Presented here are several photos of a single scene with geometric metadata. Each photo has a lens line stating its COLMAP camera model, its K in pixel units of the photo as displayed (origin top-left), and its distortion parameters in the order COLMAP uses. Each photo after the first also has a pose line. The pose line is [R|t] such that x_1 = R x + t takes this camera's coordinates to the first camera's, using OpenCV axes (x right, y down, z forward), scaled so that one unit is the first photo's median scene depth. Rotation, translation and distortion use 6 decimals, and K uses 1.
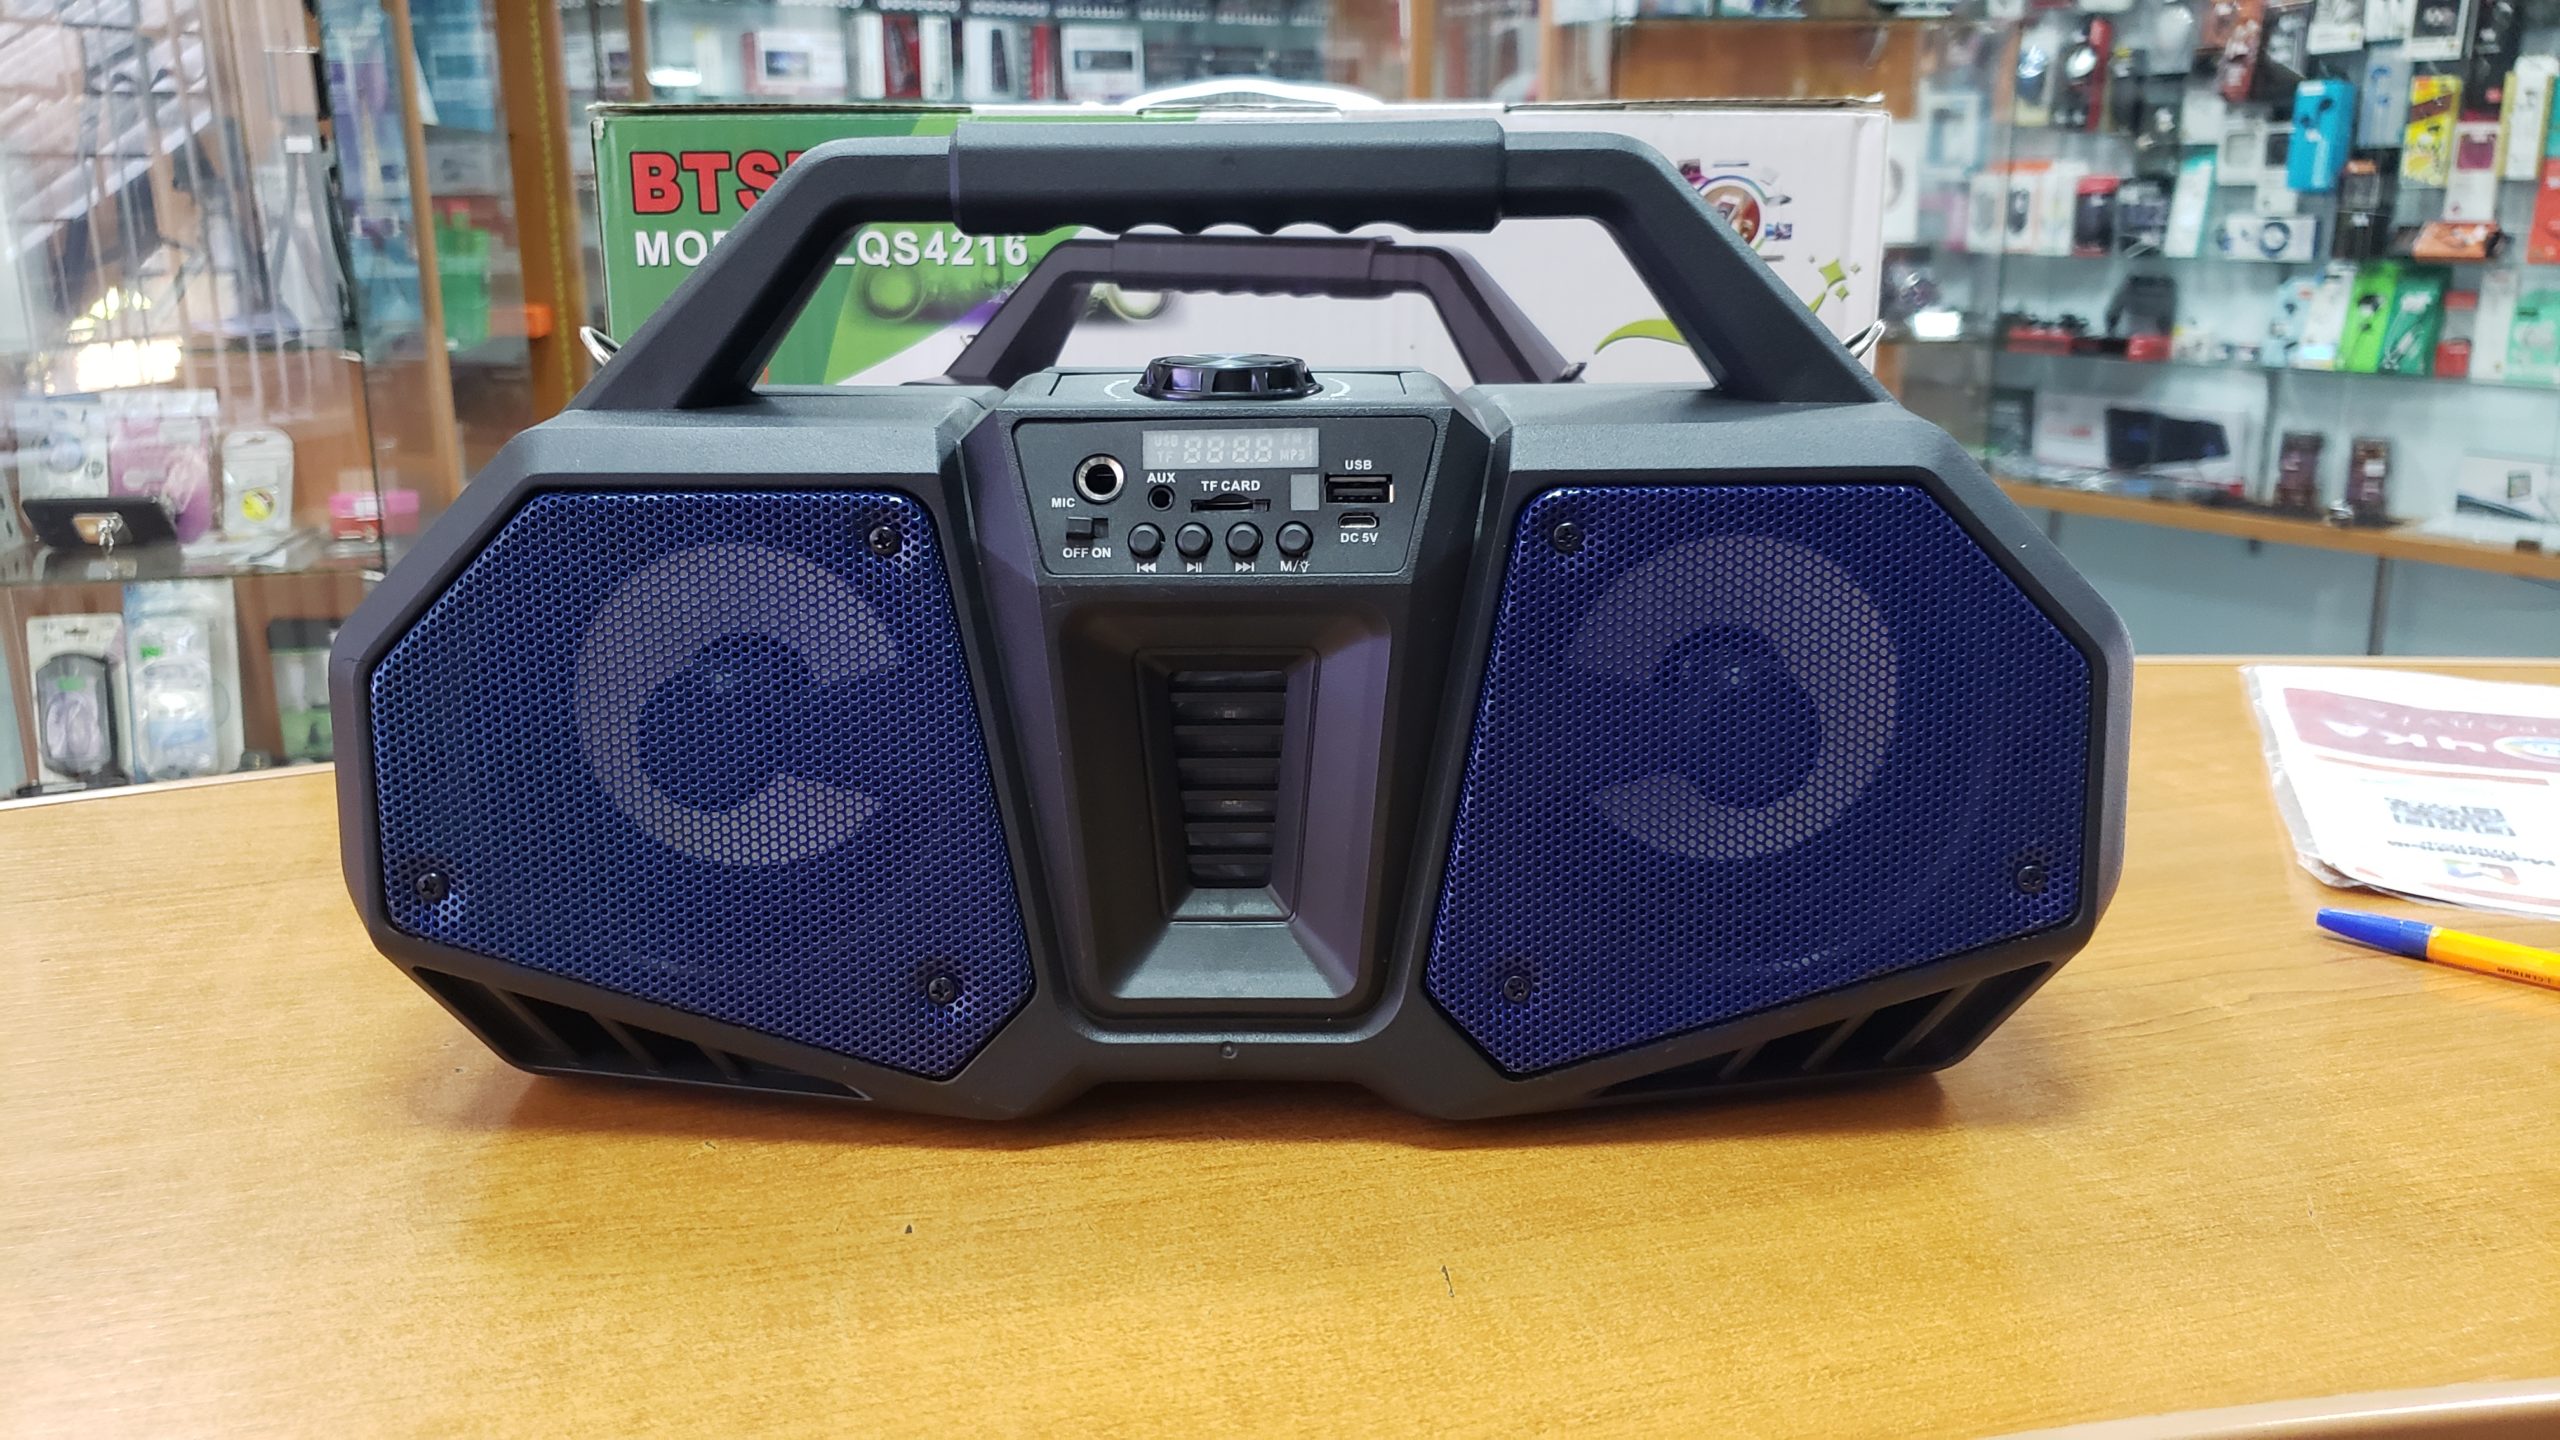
lens RADIAL K [[2064.4, 0, 1246.6], [0, 2064.4, 719.1], [0, 0, 1]] dist [0.001477, 0.009658]
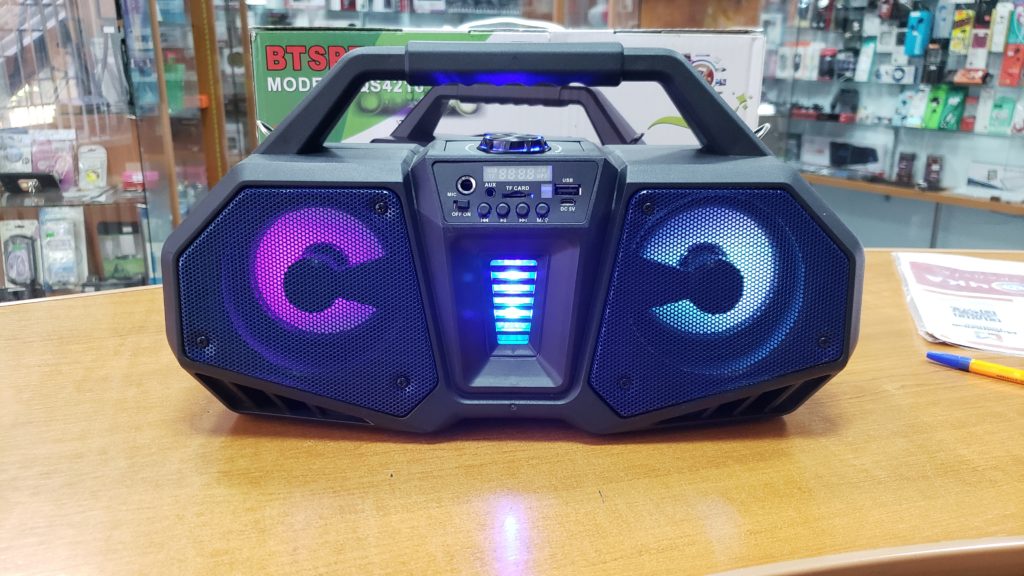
lens RADIAL K [[825.0, 0, 495.8], [0, 825.0, 295.1], [0, 0, 1]] dist [0.001226, 0.010139]
pose [[0.999843, 0.006660, 0.016400, -0.010058], [-0.007314, 0.999167, 0.040146, -0.004254], [-0.016119, -0.040260, 0.999059, -0.005225]]
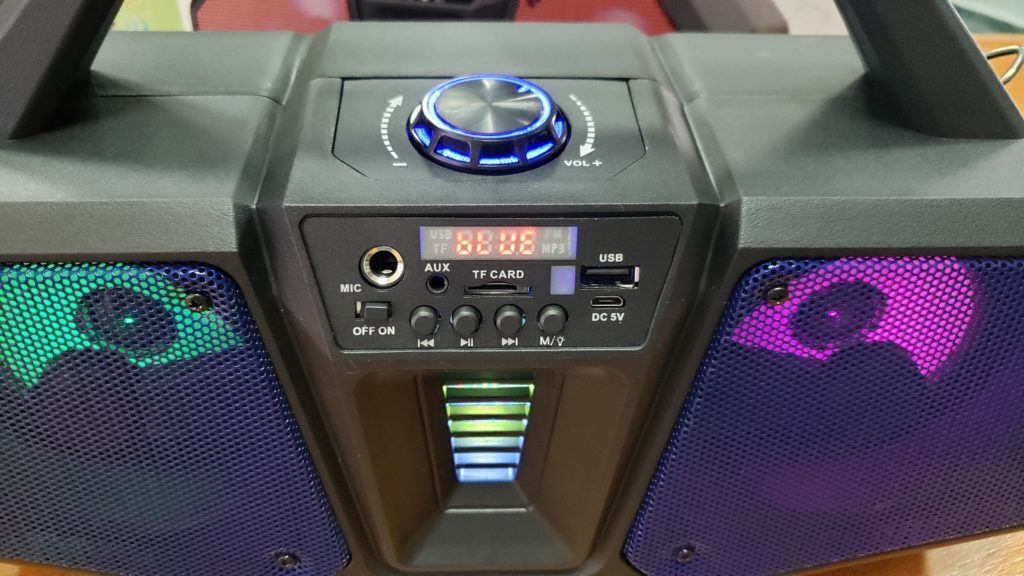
lens RADIAL K [[825.8, 0, 498.6], [0, 825.8, 287.6], [0, 0, 1]] dist [0.001477, 0.009658]
pose [[0.998113, -0.012974, 0.060021, -0.006948], [-0.014405, 0.900686, 0.434232, -0.060391], [-0.059694, -0.434277, 0.898799, 0.116615]]
